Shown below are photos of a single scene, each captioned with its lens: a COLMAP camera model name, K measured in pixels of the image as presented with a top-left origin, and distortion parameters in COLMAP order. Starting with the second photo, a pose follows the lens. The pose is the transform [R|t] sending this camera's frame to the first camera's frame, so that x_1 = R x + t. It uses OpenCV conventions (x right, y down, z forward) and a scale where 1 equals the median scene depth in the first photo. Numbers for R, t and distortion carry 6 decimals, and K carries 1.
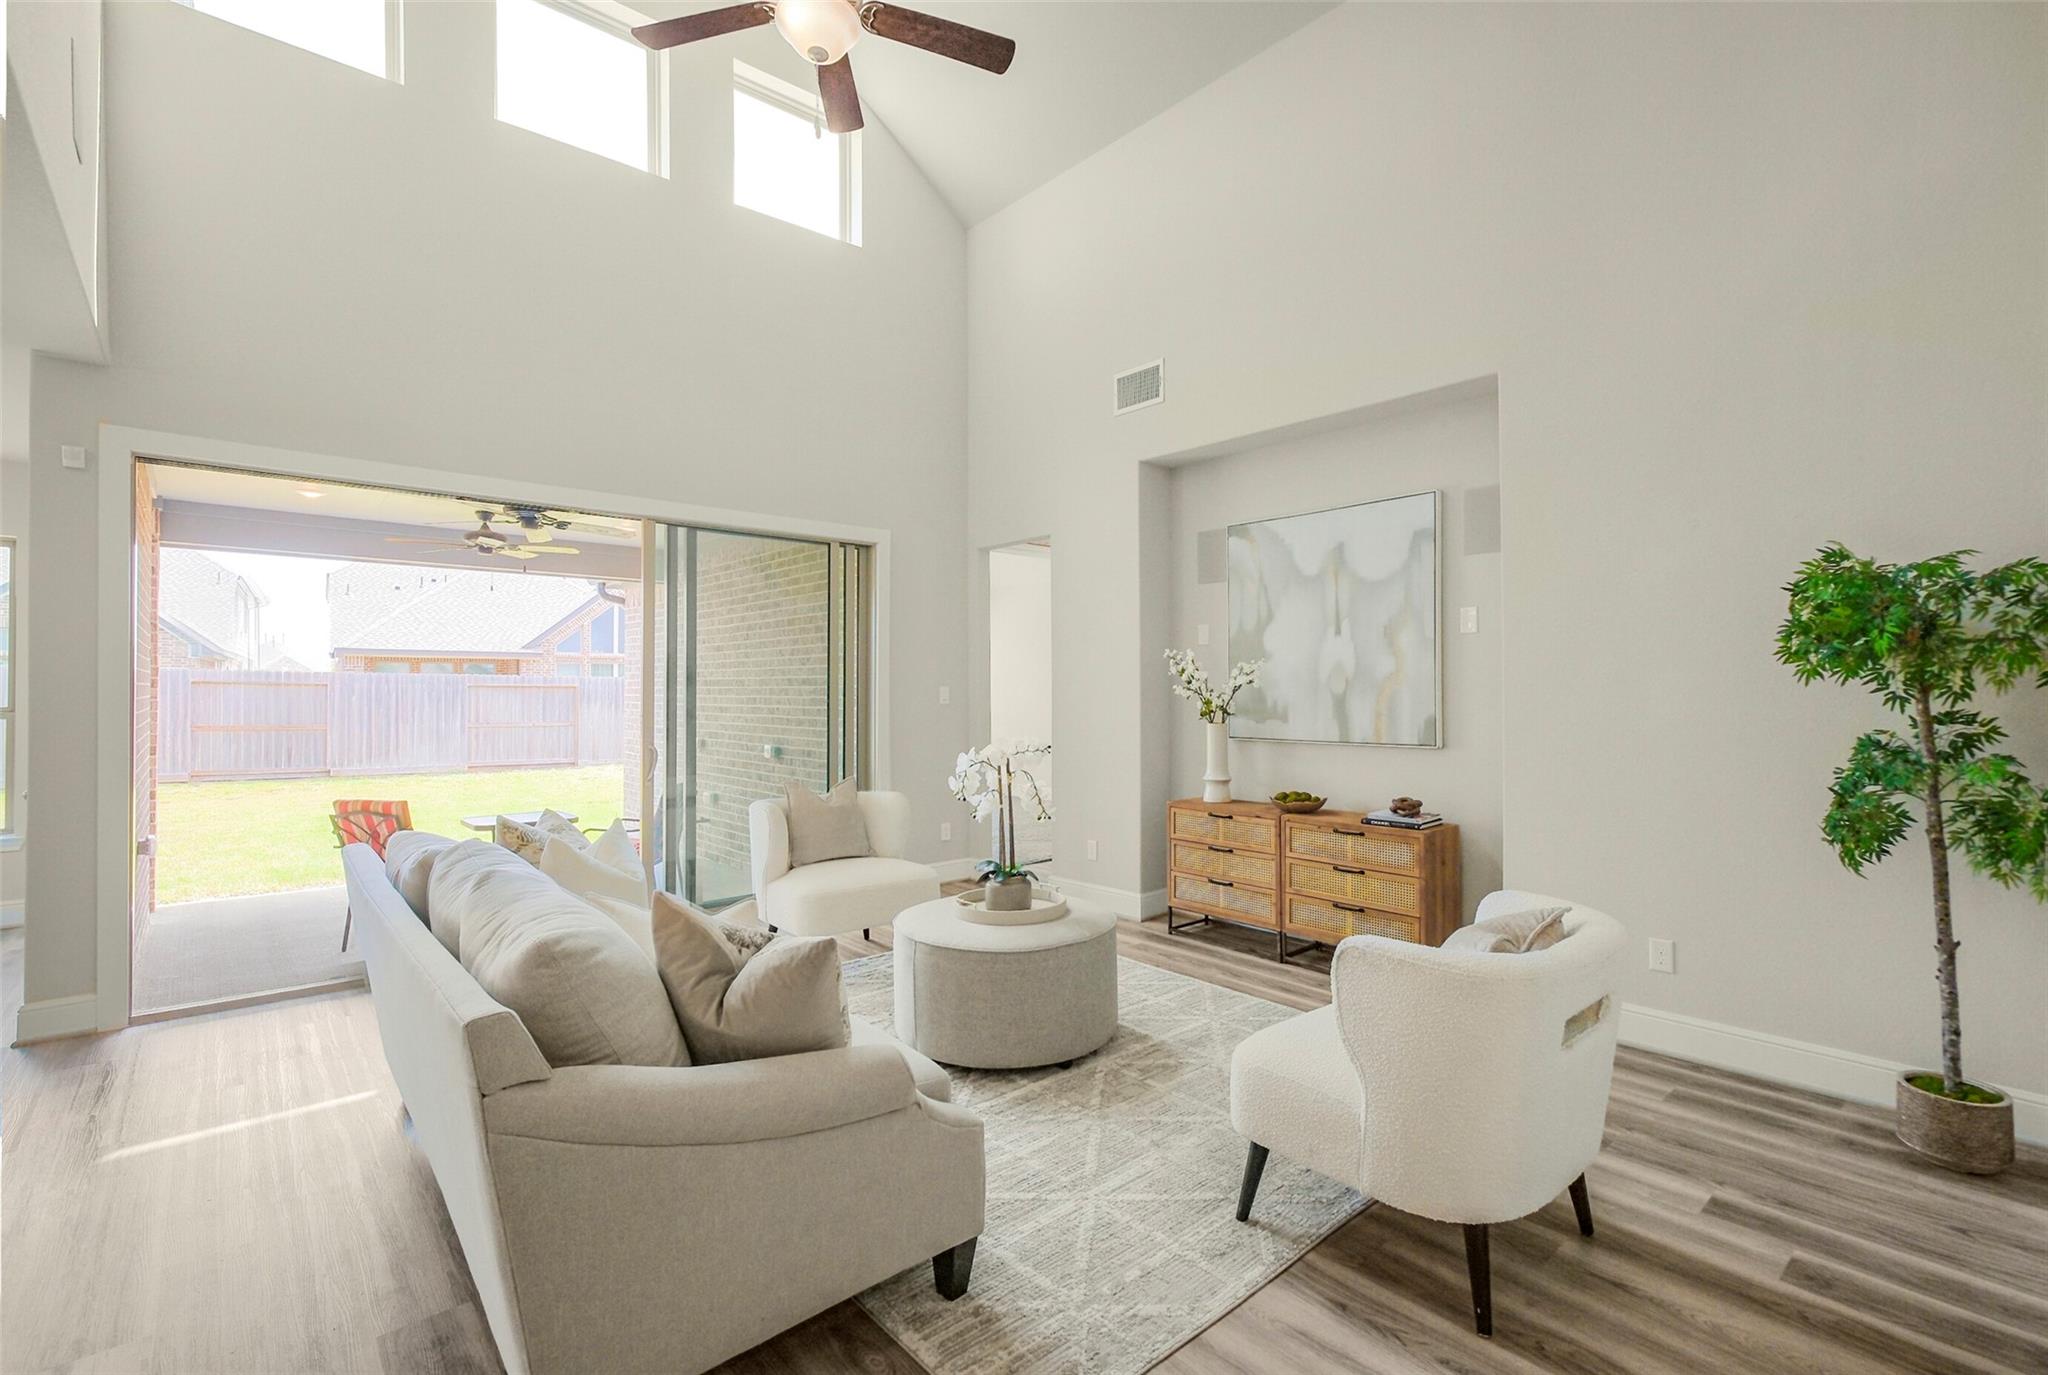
lens RADIAL K [[935.6, 0, 1057.6], [0, 935.6, 679.7], [0, 0, 1]] dist [-0.003853, -0.000408]
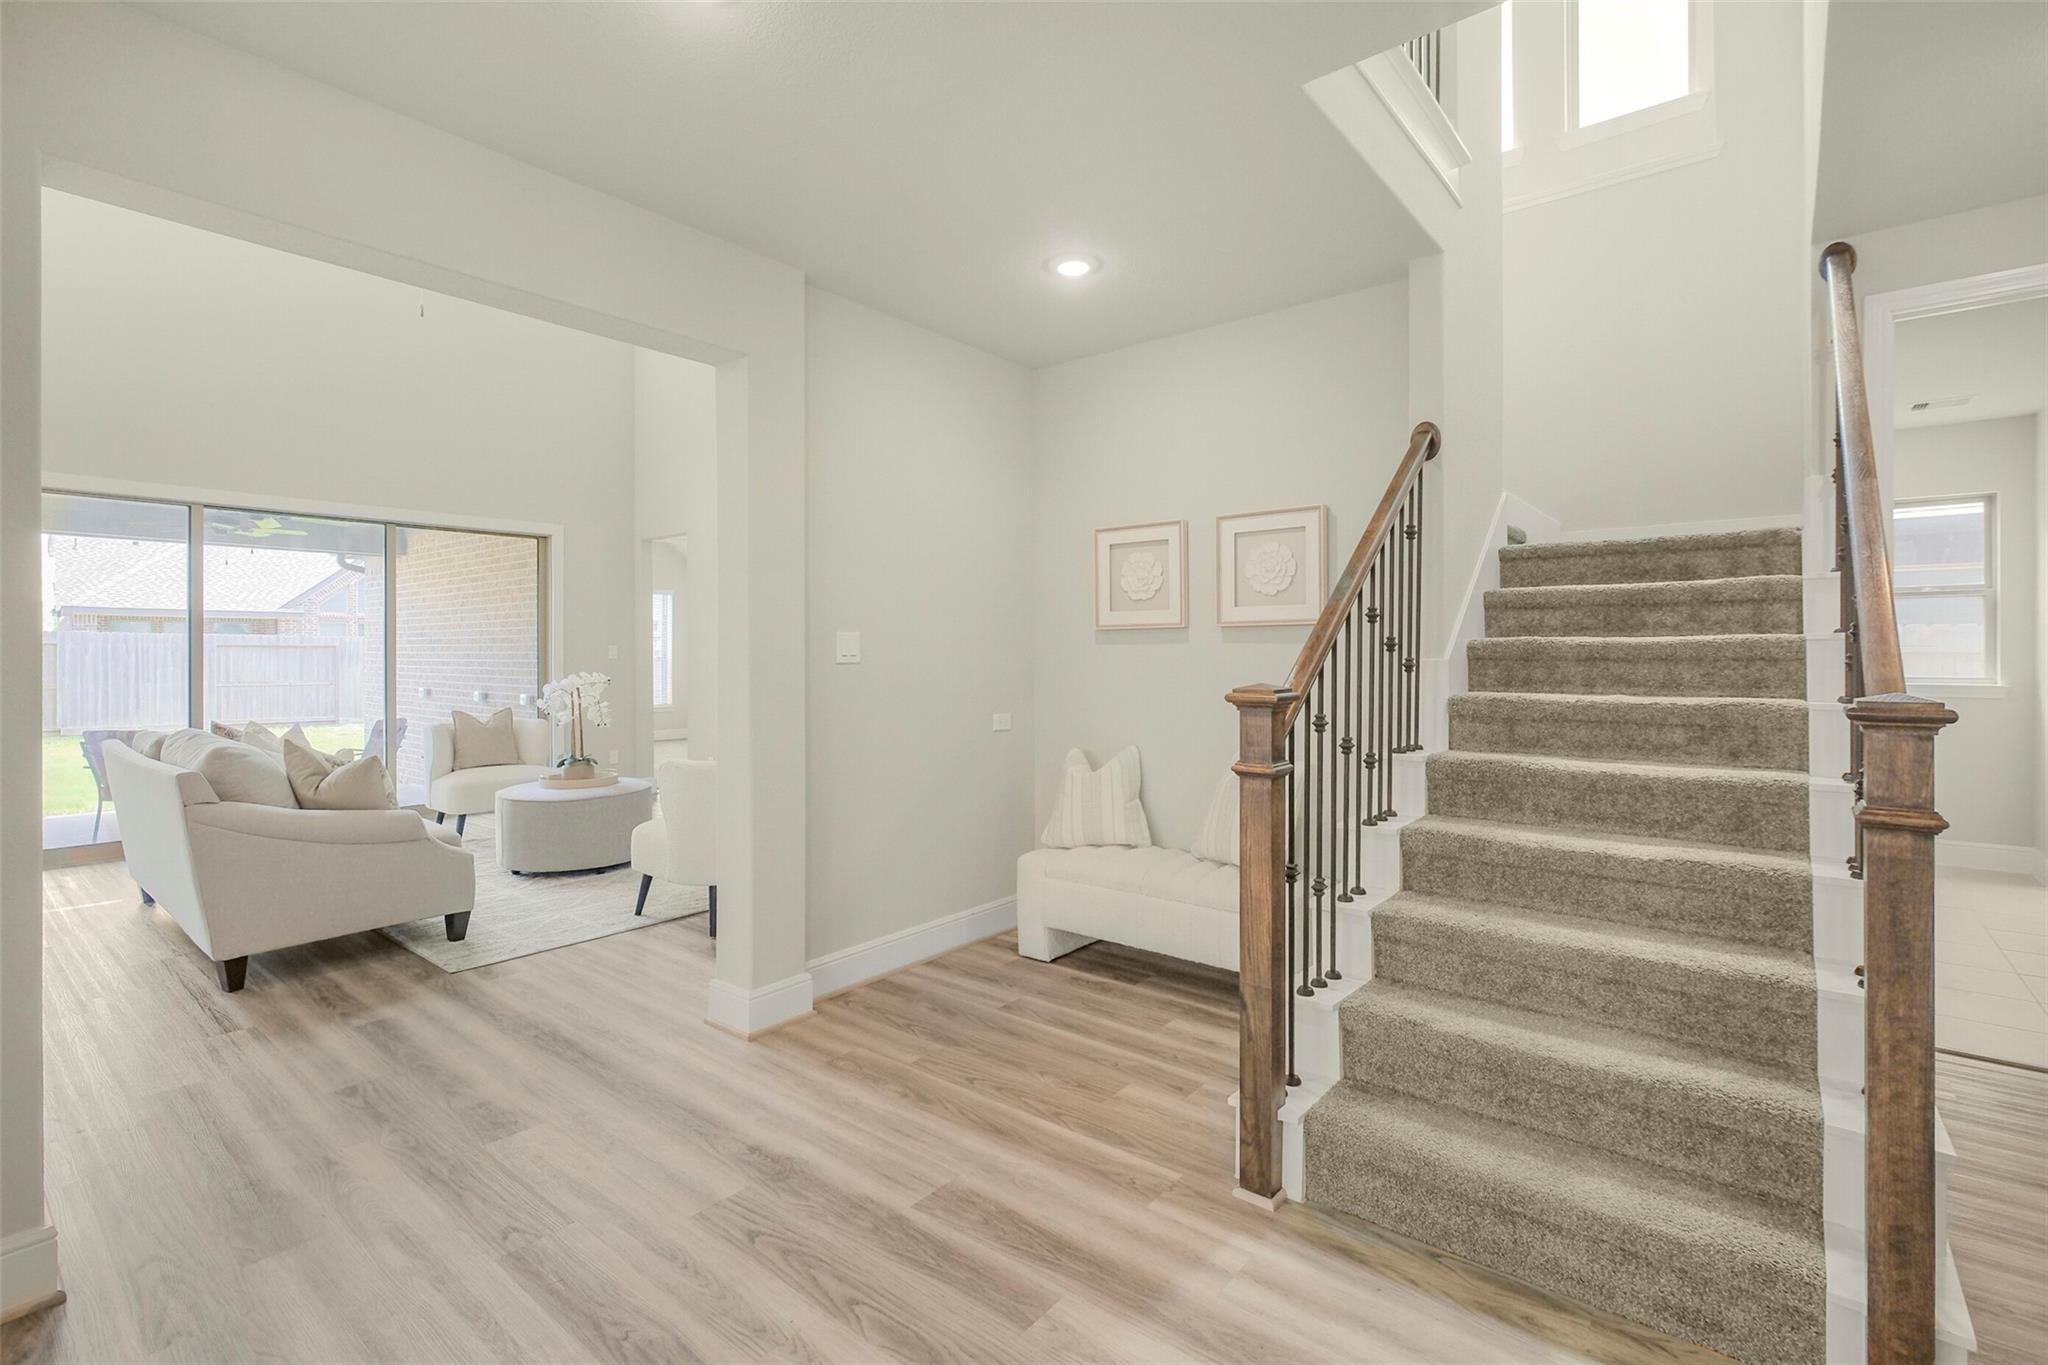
lens RADIAL K [[933.7, 0, 1029.1], [0, 933.7, 650.5], [0, 0, 1]] dist [0.000923, 0.000496]
pose [[0.989169, 0.001192, 0.146778, 0.232735], [-0.002473, 0.999960, 0.008547, 0.003224], [-0.146762, -0.008817, 0.989133, -0.334918]]
